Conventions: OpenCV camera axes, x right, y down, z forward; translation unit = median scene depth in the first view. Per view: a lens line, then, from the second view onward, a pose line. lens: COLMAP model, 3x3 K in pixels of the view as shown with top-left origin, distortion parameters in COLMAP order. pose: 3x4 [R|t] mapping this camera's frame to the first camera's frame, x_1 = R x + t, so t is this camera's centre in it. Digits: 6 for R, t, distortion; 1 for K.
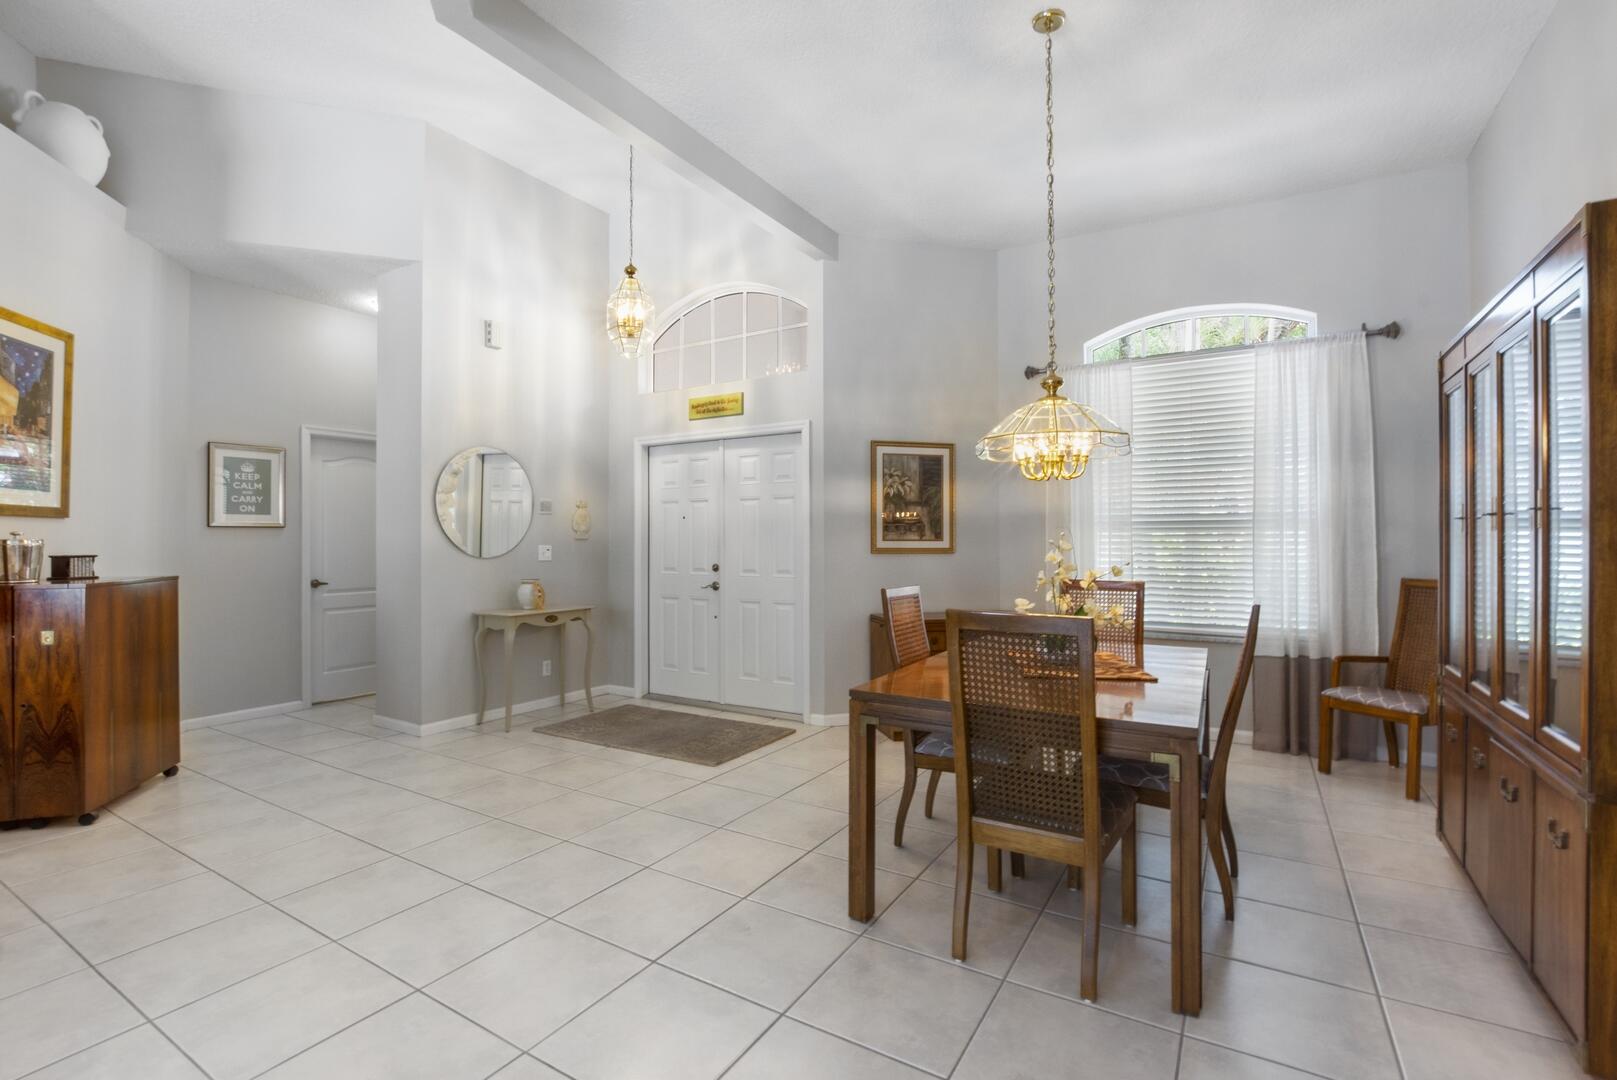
lens RADIAL K [[736.6, 0, 808.5], [0, 736.6, 540.0], [0, 0, 1]] dist [-0.016918, 0.000005]
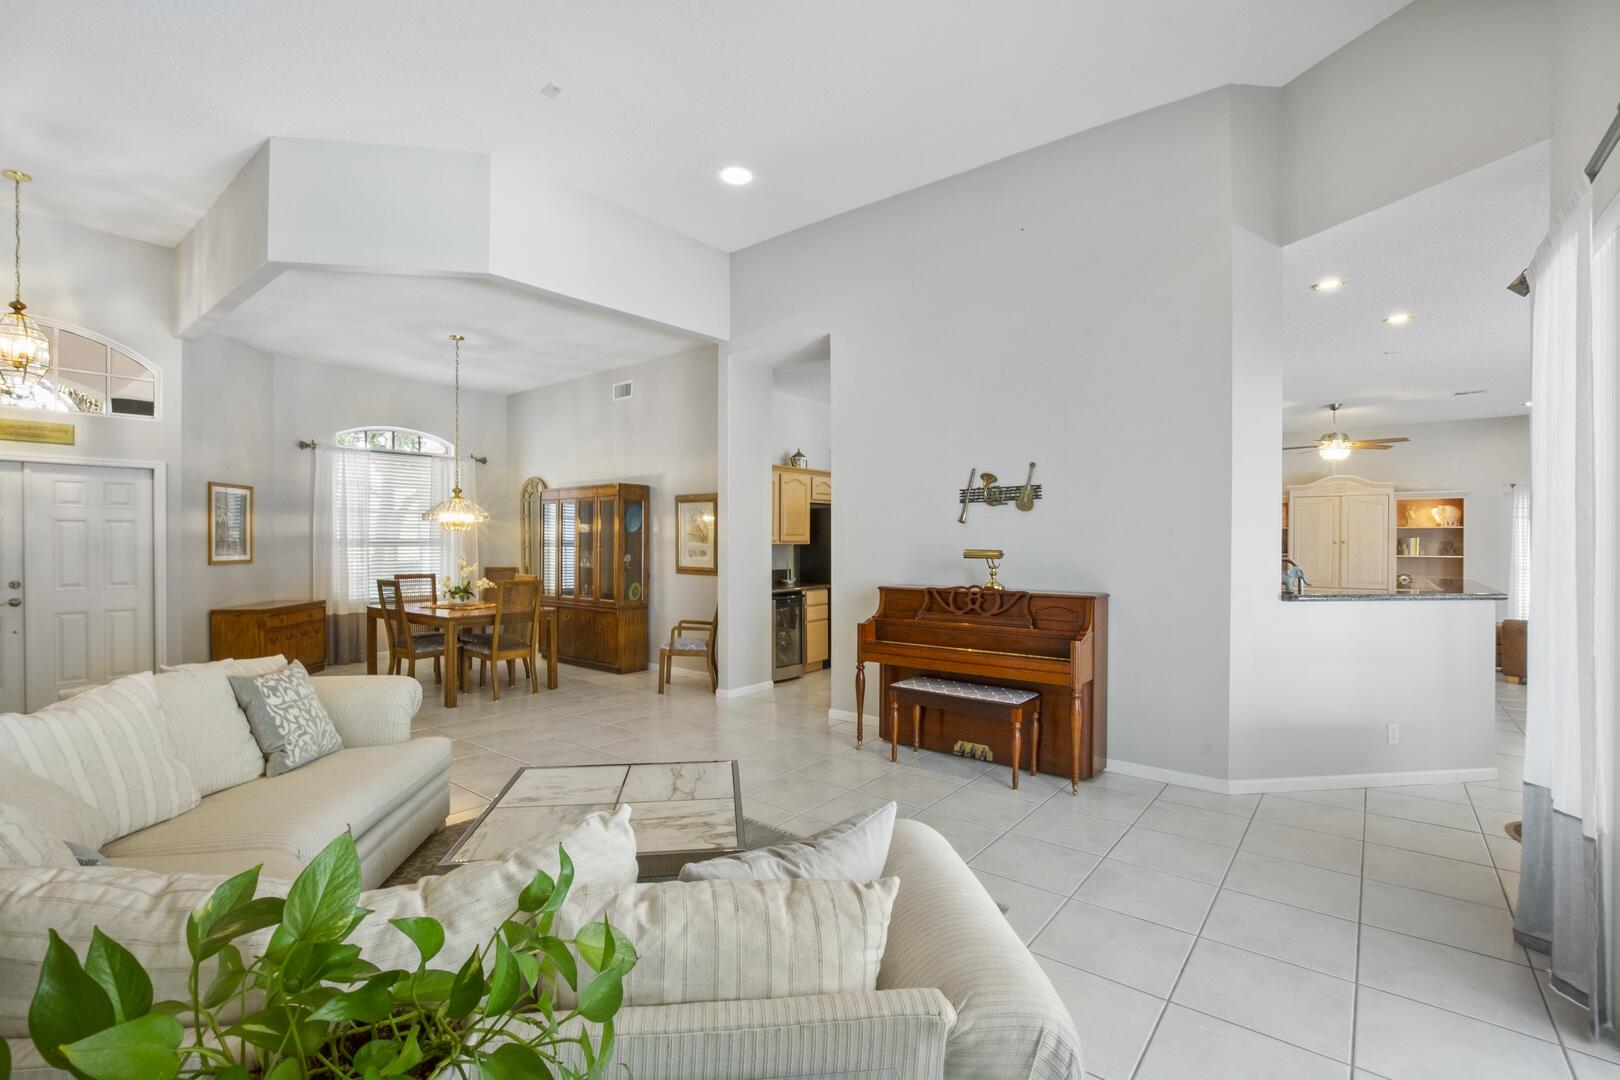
lens RADIAL K [[716.5, 0, 810.0], [0, 716.5, 540.0], [0, 0, 1]] dist [-0.016482, 0.000228]
pose [[0.126269, -0.001638, 0.991995, -1.058318], [-0.006085, 0.999979, 0.002426, -0.038052], [-0.991977, -0.006342, 0.126256, -0.254122]]
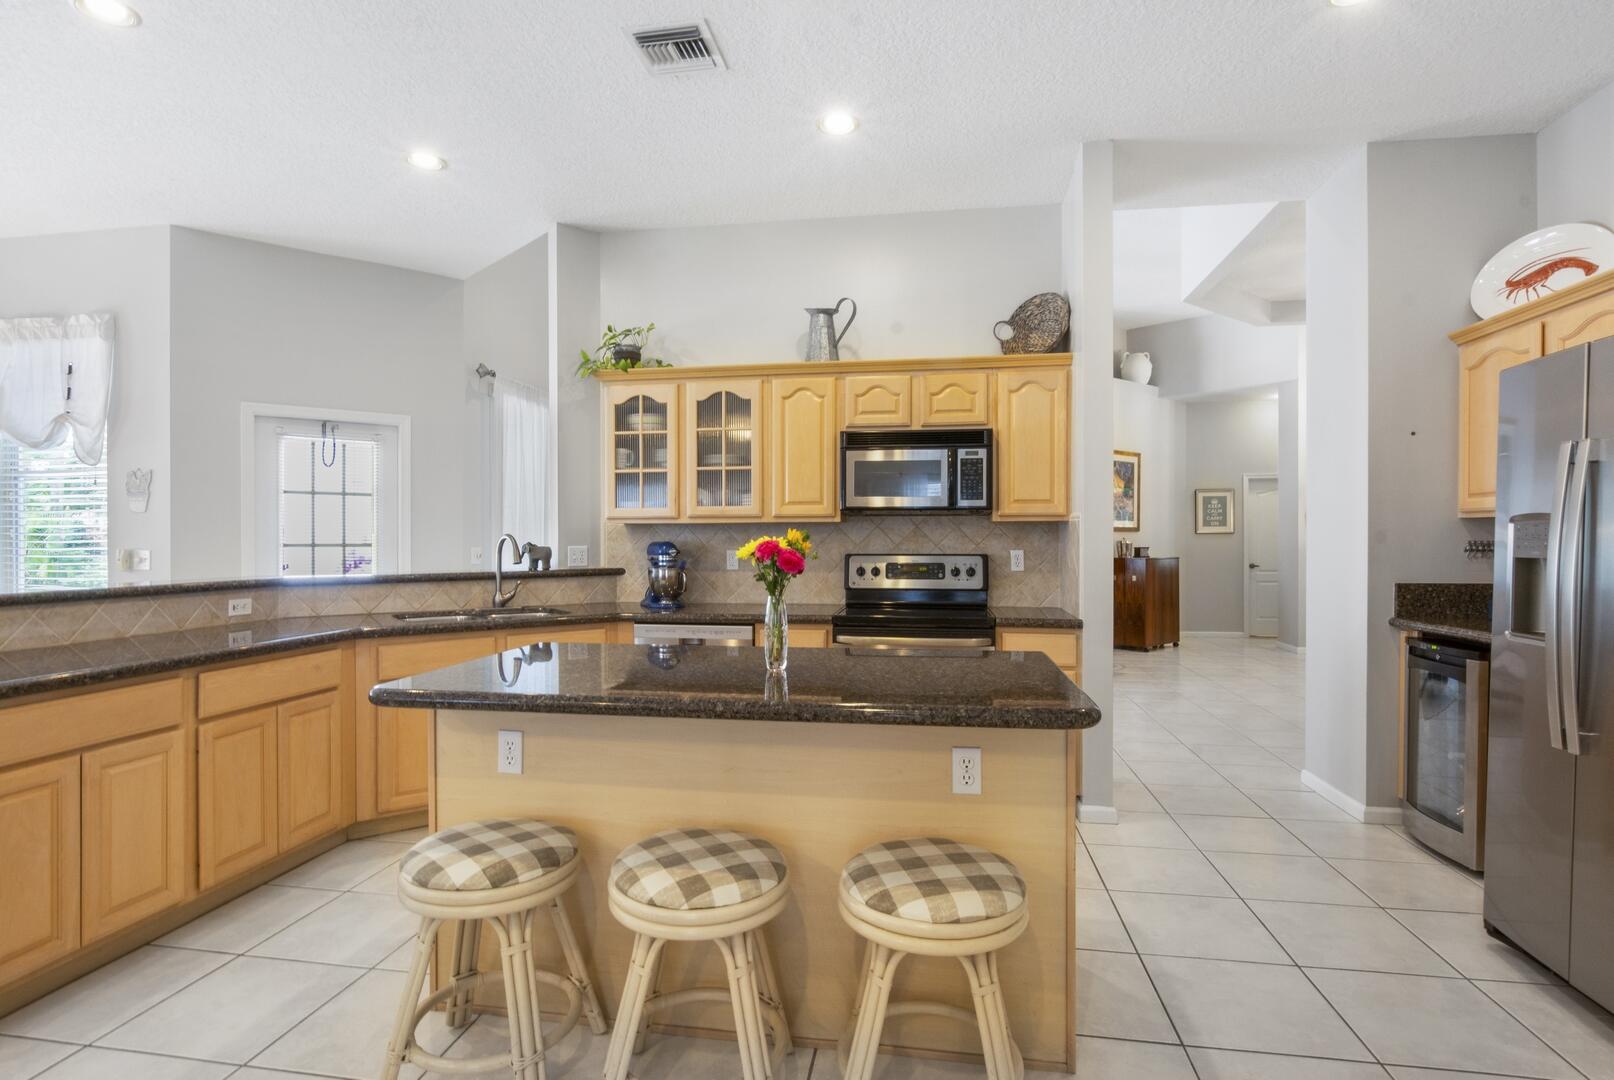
lens RADIAL K [[799.8, 0, 790.7], [0, 799.8, 536.7], [0, 0, 1]] dist [-0.011828, 0.000462]
pose [[0.363972, -0.001869, -0.931408, 0.743064], [0.002021, 0.999997, -0.001216, -0.009348], [0.931408, -0.001440, 0.363975, -0.758177]]
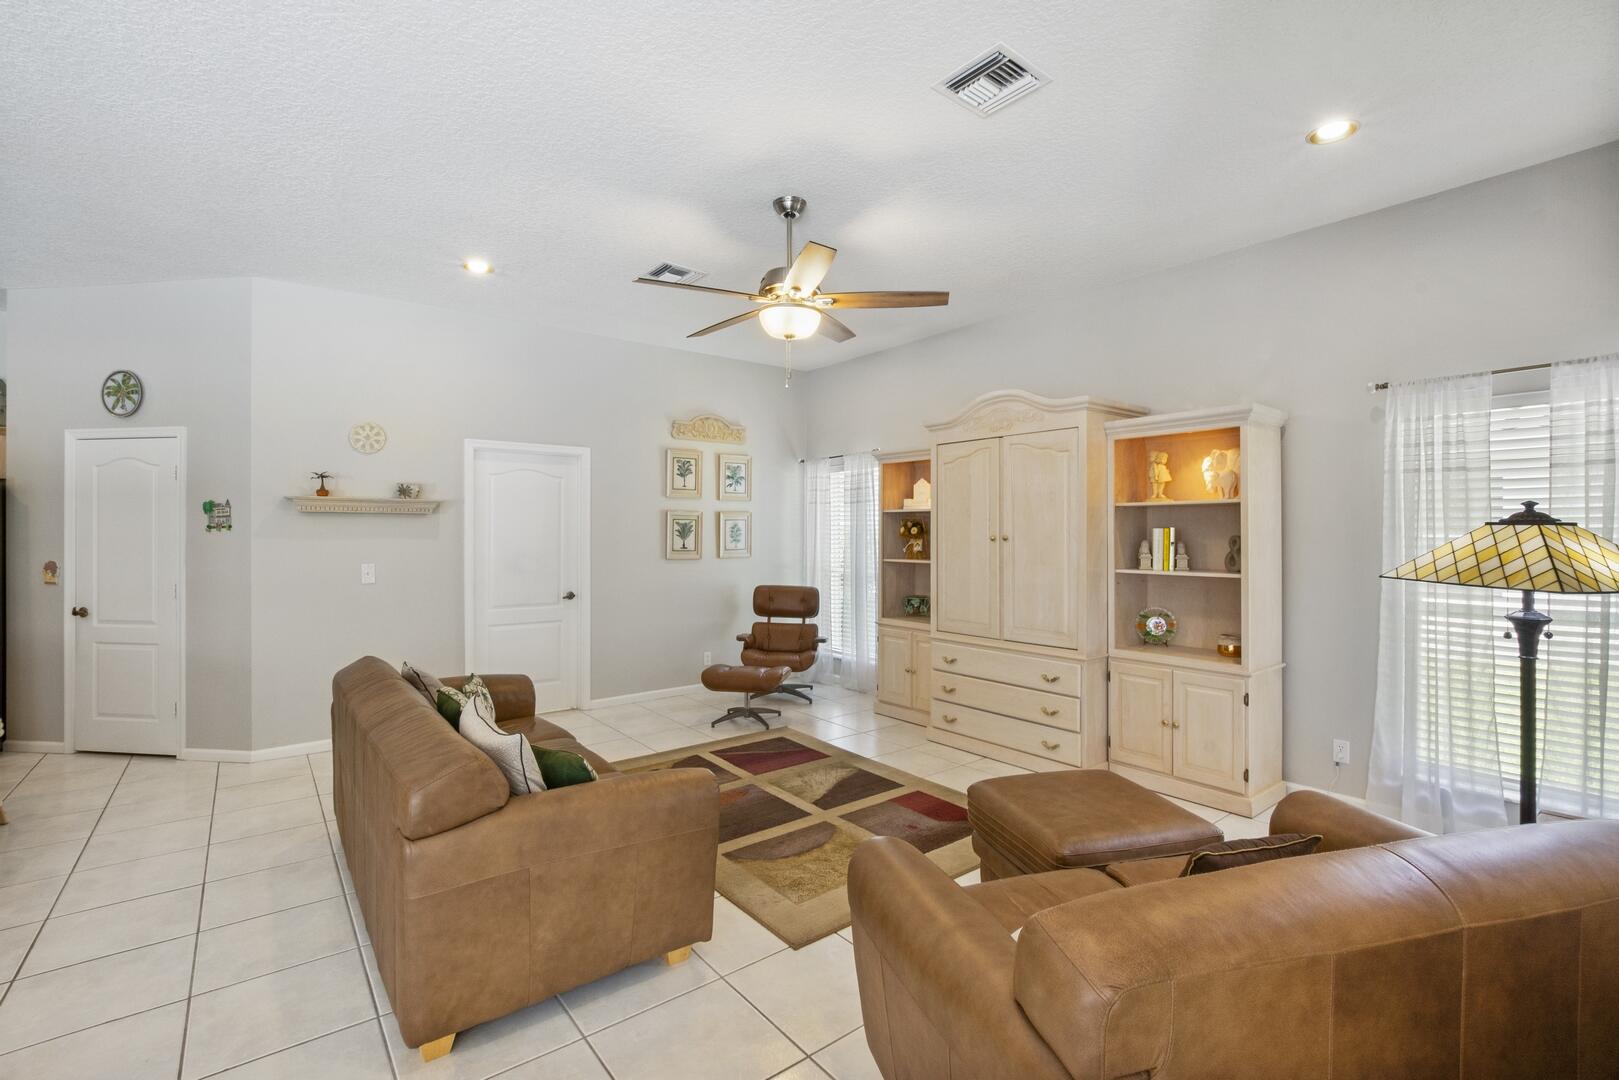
lens RADIAL K [[737.5, 0, 809.5], [0, 737.5, 540.0], [0, 0, 1]] dist [-0.016918, 0.000005]
pose [[0.356721, -0.012317, 0.934130, 0.115765], [-0.000661, 0.999910, 0.013437, -0.046810], [-0.934211, -0.005411, 0.356680, -1.553618]]
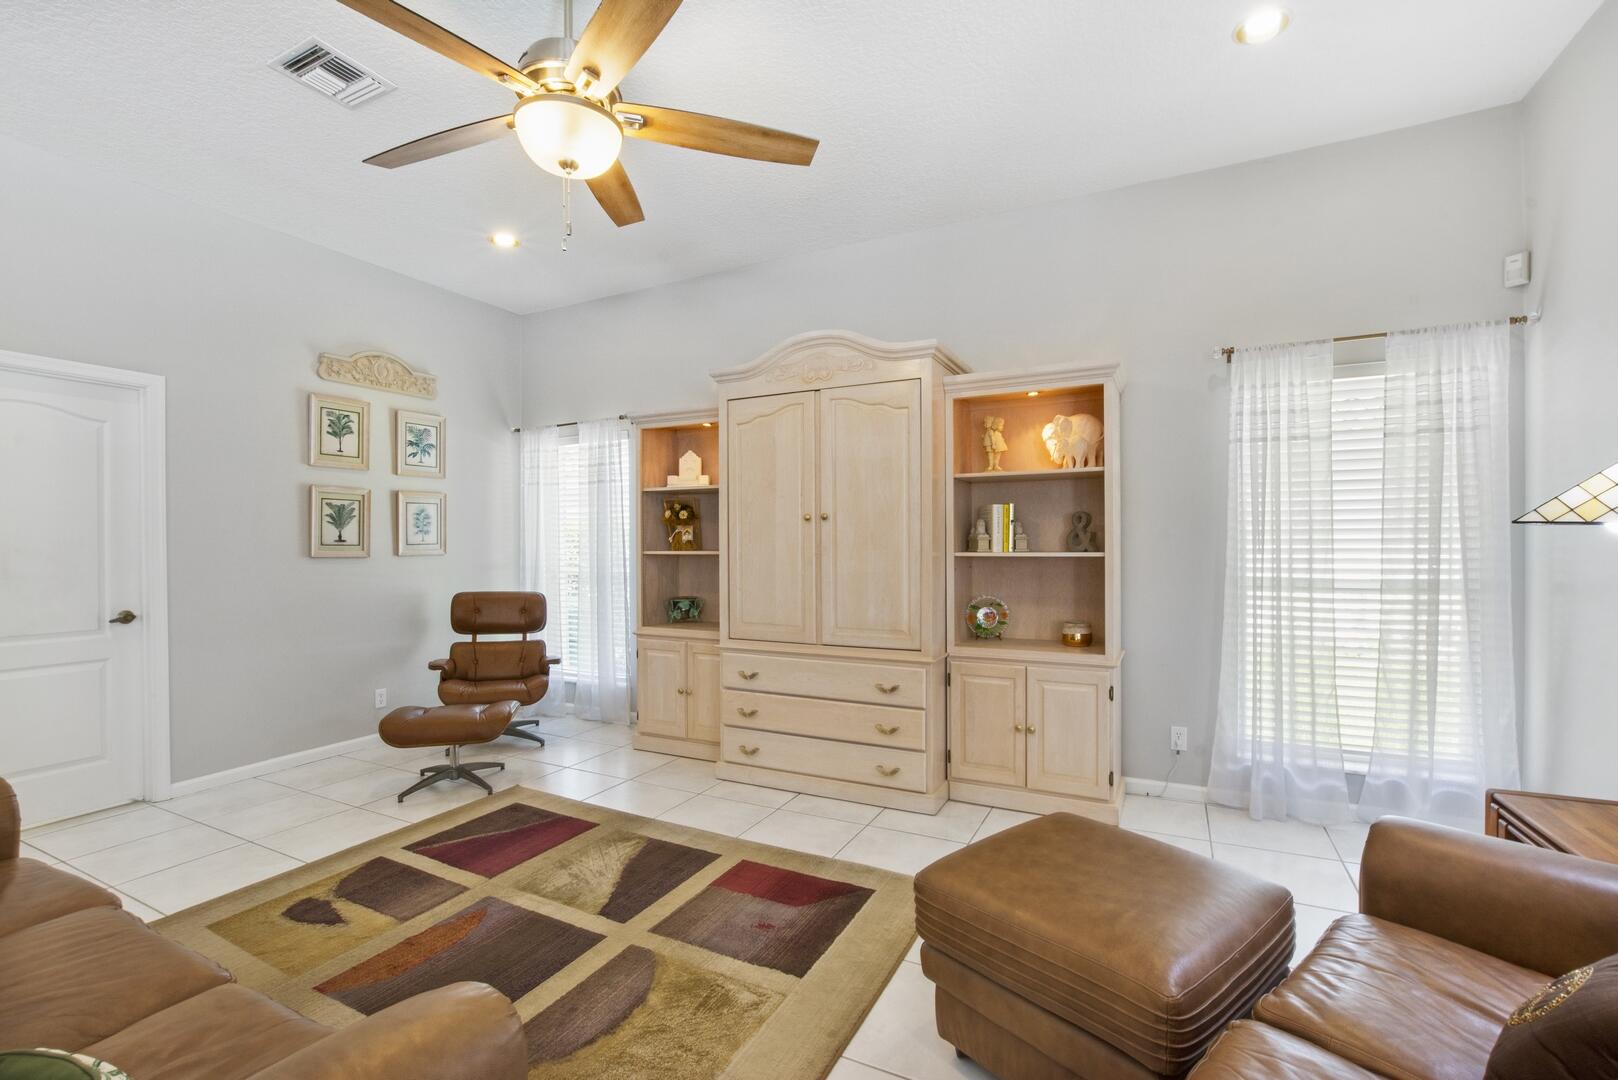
lens RADIAL K [[714.0, 0, 810.6], [0, 714.0, 553.8], [0, 0, 1]] dist [-0.017396, 0.000275]
pose [[-0.075155, -0.016682, 0.997032, 0.349540], [0.002904, 0.999852, 0.016948, -0.012769], [-0.997168, 0.004169, -0.075095, -1.388509]]
